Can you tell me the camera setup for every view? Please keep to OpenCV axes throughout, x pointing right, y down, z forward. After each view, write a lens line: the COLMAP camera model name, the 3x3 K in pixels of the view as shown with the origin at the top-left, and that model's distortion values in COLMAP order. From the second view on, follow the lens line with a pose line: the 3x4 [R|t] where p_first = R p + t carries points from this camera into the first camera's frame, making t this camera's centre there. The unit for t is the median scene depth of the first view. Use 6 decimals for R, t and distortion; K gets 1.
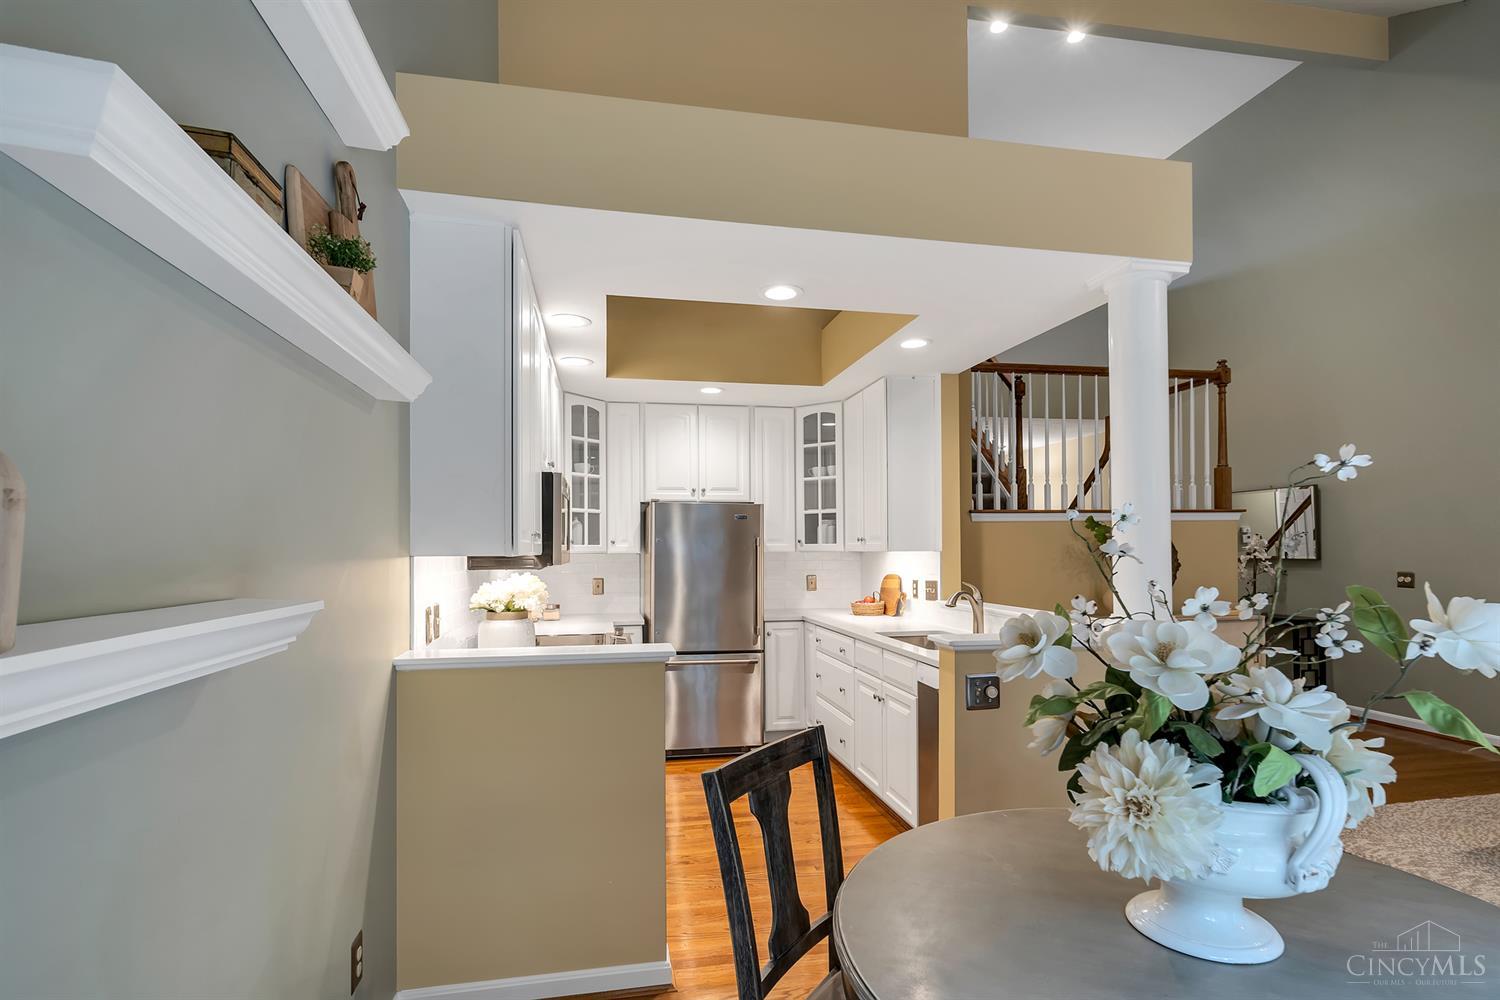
lens RADIAL K [[743.2, 0, 747.6], [0, 743.2, 539.6], [0, 0, 1]] dist [0.008054, -0.001934]
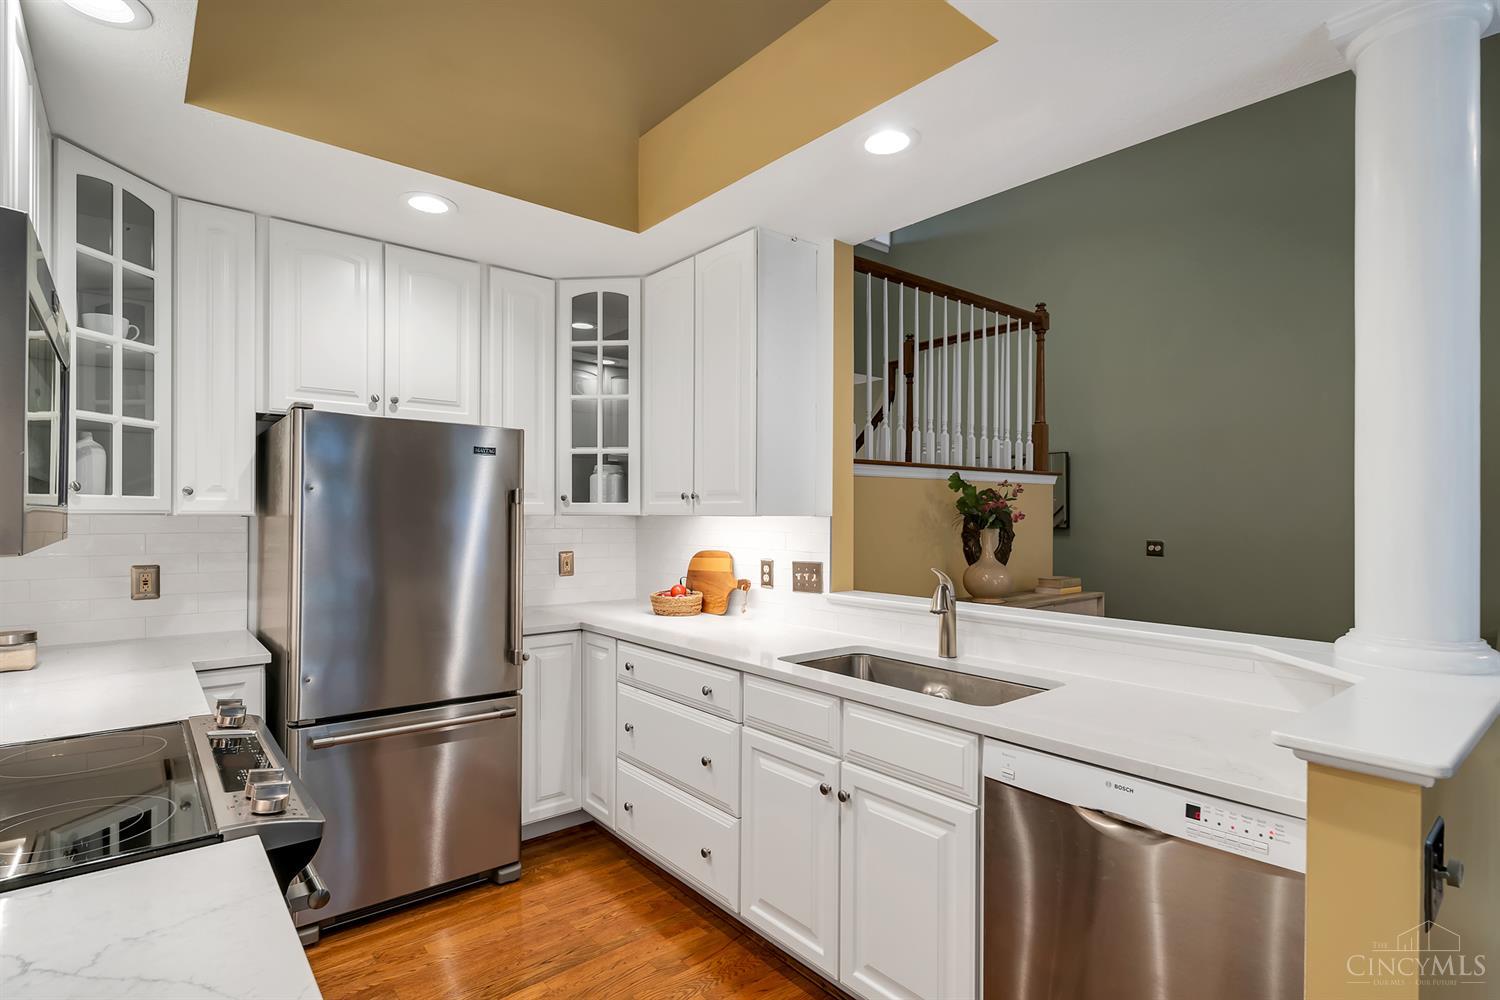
lens RADIAL K [[743.2, 0, 748.1], [0, 743.2, 512.9], [0, 0, 1]] dist [0.008054, -0.001934]
pose [[0.876970, 0.011144, 0.480415, -0.094955], [-0.016653, 0.999835, 0.007207, 0.007809], [-0.480256, -0.014320, 0.877011, 0.402858]]
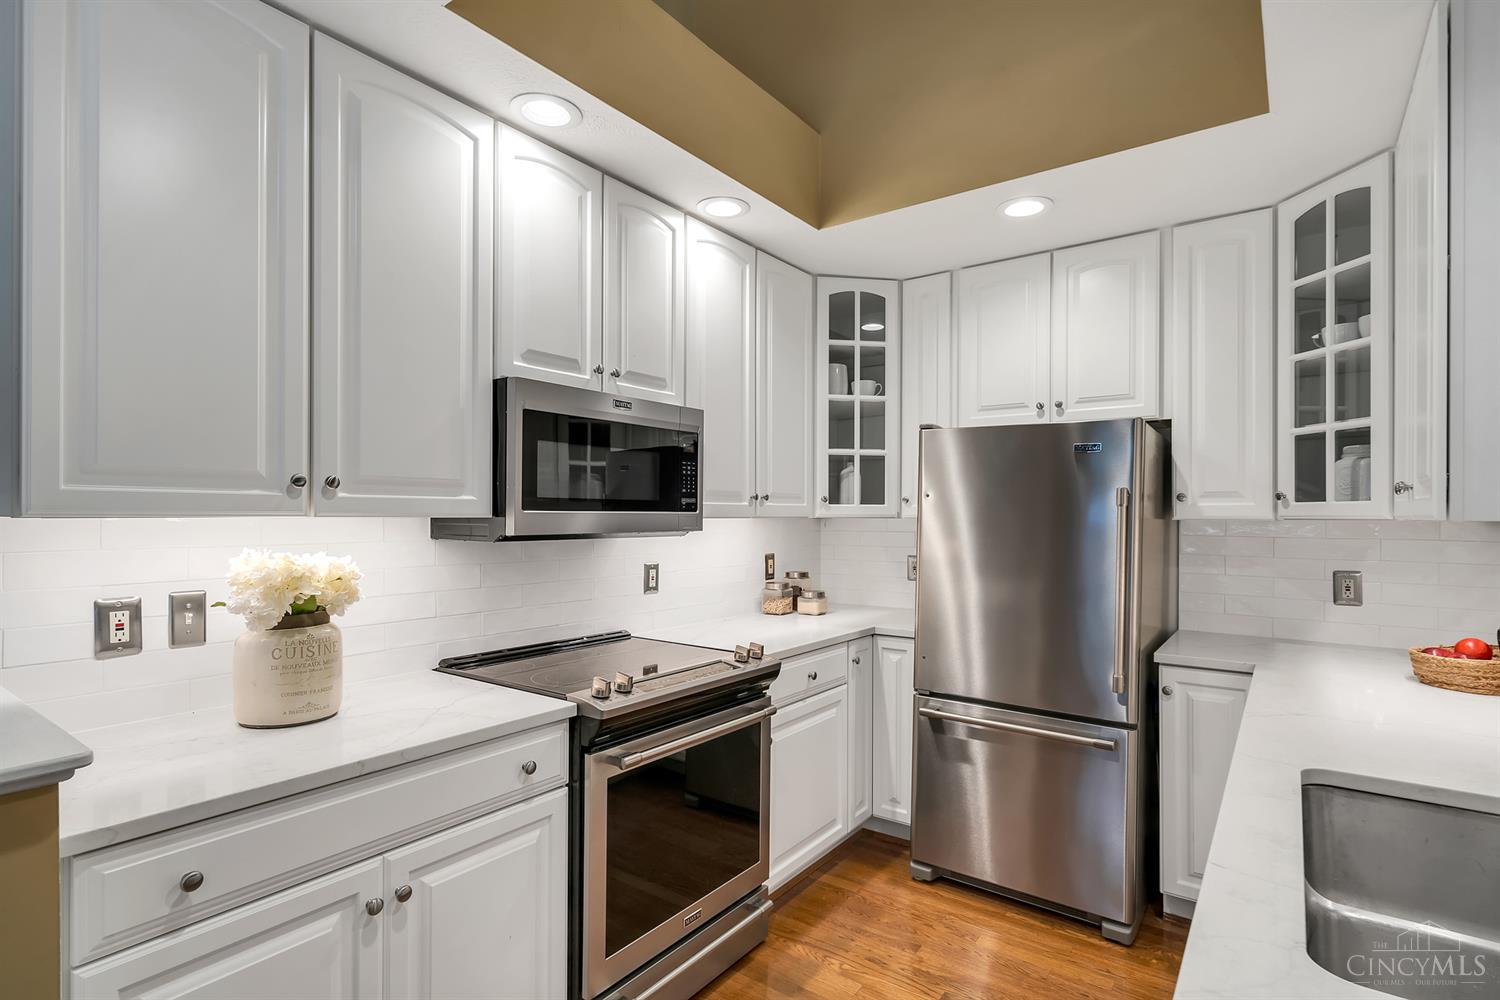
lens RADIAL K [[743.2, 0, 747.3], [0, 743.2, 512.5], [0, 0, 1]] dist [0.008054, -0.001934]
pose [[0.676048, 0.007293, -0.736822, 0.193959], [0.002688, 0.999920, 0.012363, 0.005662], [0.736853, -0.010338, 0.675974, 0.468385]]
